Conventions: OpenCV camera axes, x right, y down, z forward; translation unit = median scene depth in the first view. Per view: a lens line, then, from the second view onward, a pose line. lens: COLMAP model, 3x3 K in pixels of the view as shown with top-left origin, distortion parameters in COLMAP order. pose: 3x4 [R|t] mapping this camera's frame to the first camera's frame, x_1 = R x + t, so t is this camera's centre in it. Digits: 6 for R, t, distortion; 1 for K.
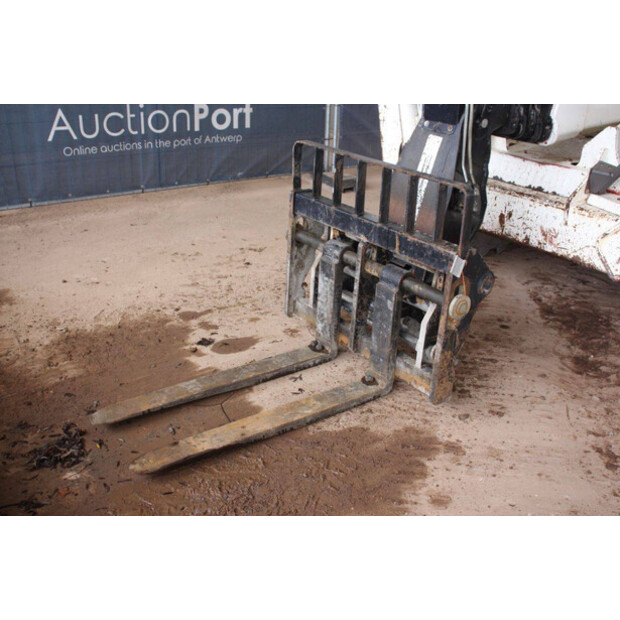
lens RADIAL K [[689.5, 0, 310.0], [0, 689.5, 310.0], [0, 0, 1]] dist [-0.024998, 0.004545]
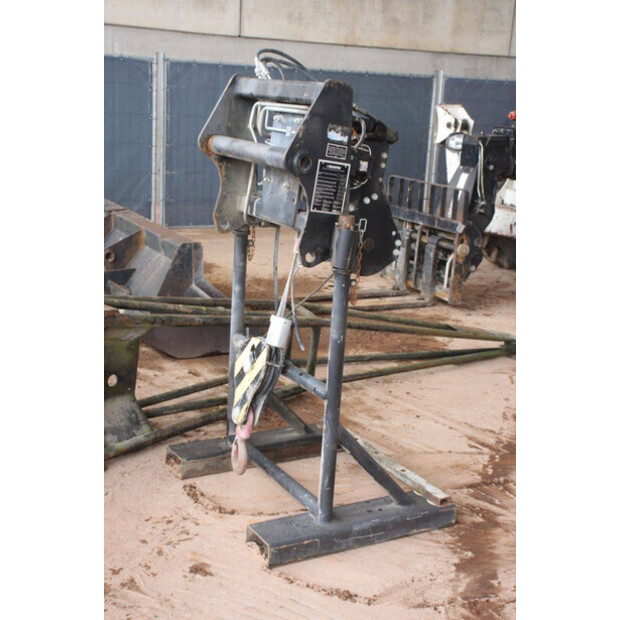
lens RADIAL K [[922.9, 0, 307.3], [0, 922.9, 316.5], [0, 0, 1]] dist [0.025373, 0.588724]
pose [[0.987334, 0.056626, -0.148204, 0.145486], [-0.081707, 0.982215, -0.169047, 0.551114], [0.135996, 0.179015, 0.974402, -1.347456]]
